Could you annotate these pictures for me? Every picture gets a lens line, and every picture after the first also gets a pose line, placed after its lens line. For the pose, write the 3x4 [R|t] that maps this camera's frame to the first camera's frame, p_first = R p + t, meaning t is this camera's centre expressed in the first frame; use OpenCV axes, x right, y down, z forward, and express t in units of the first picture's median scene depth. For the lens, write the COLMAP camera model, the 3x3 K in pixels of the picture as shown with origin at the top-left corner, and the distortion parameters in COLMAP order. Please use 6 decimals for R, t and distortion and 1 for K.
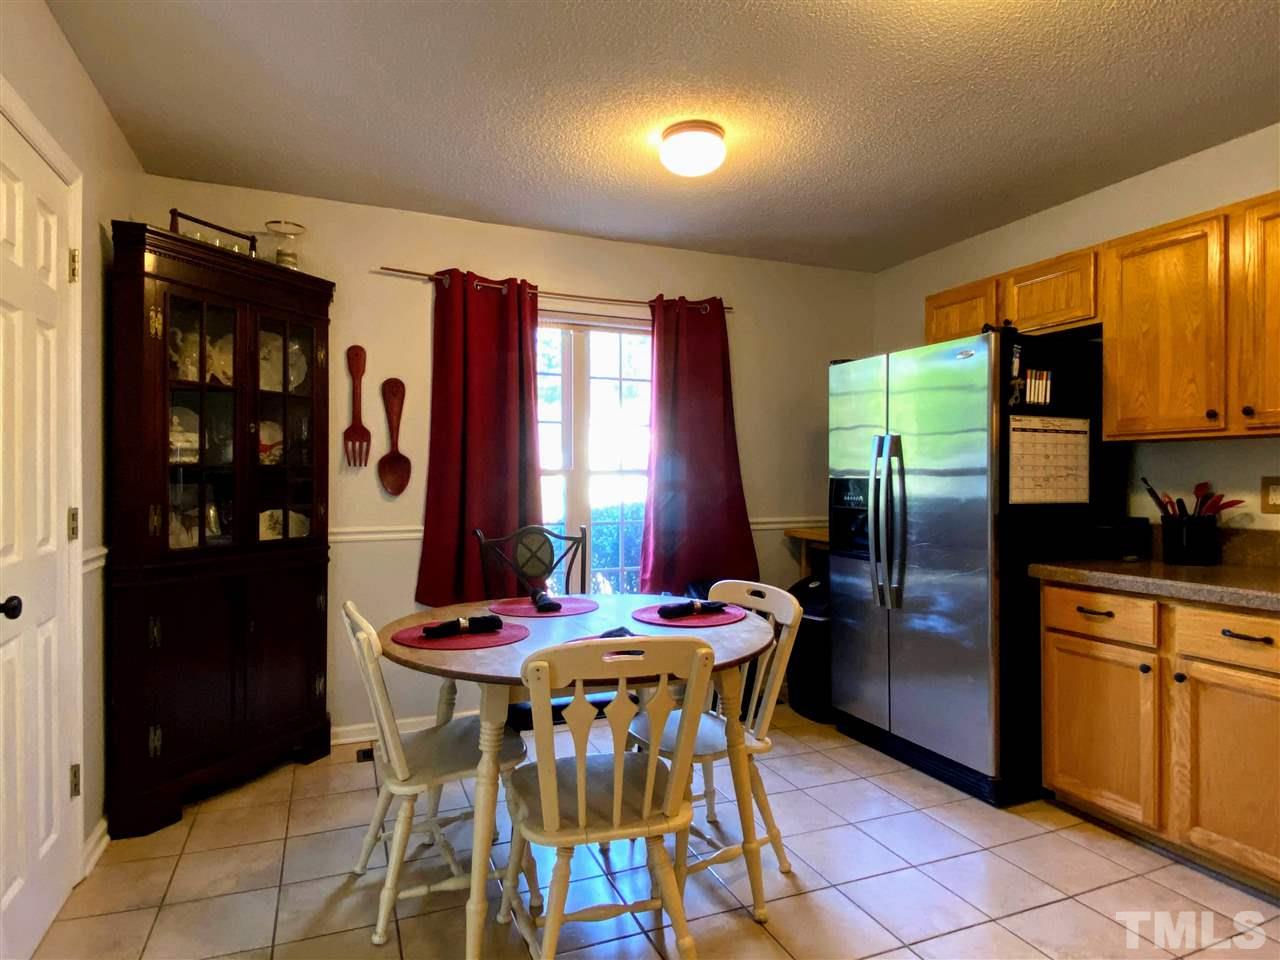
lens RADIAL K [[744.9, 0, 635.1], [0, 744.9, 480.8], [0, 0, 1]] dist [0.077934, -0.060441]
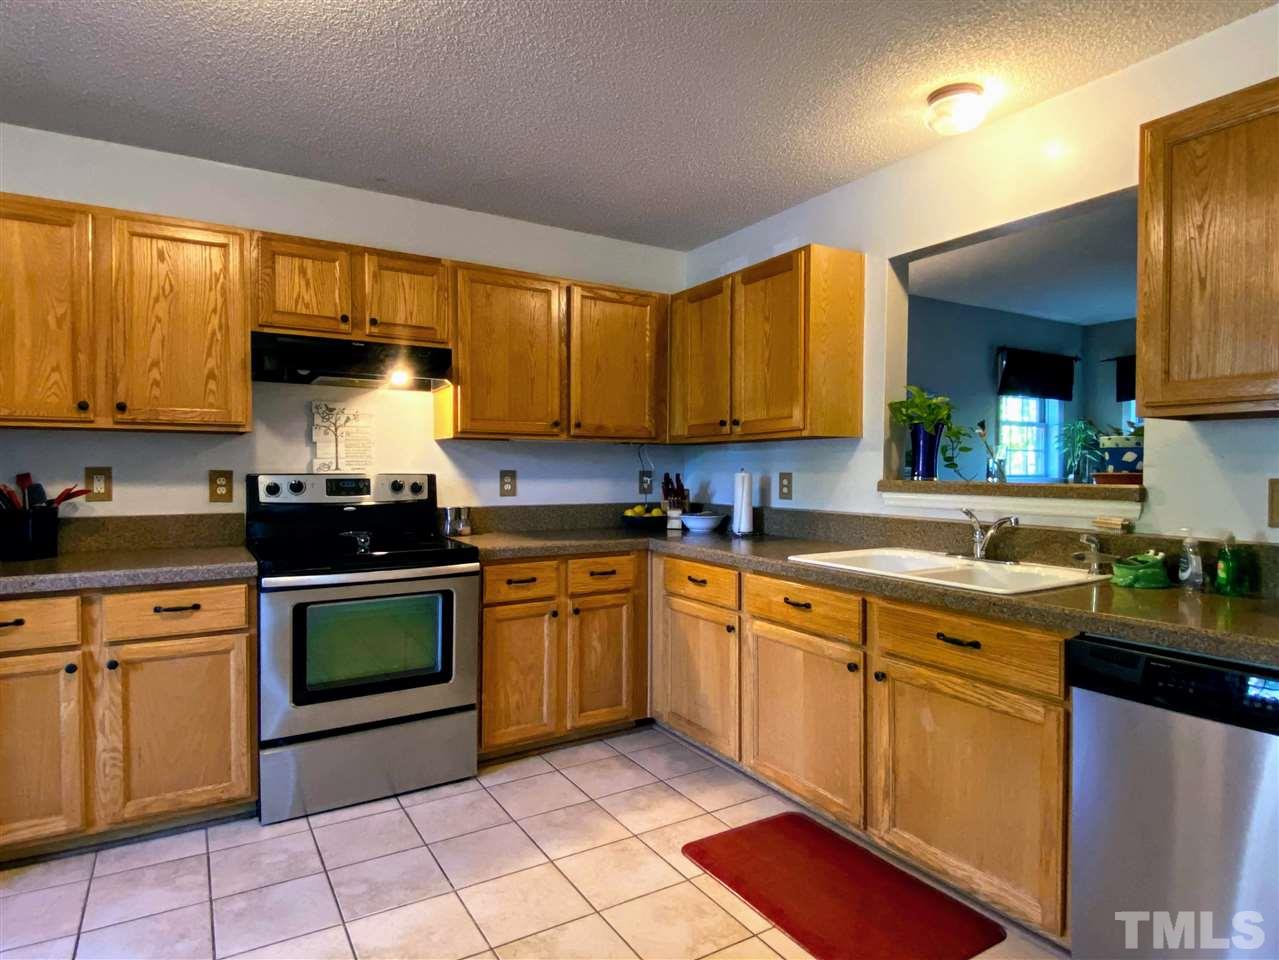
lens RADIAL K [[744.3, 0, 634.6], [0, 744.3, 480.8], [0, 0, 1]] dist [0.077934, -0.060441]
pose [[-0.151924, -0.016518, 0.988254, -0.349491], [0.001463, 0.999855, 0.016937, -0.003282], [-0.988391, 0.004018, -0.151878, 0.413366]]
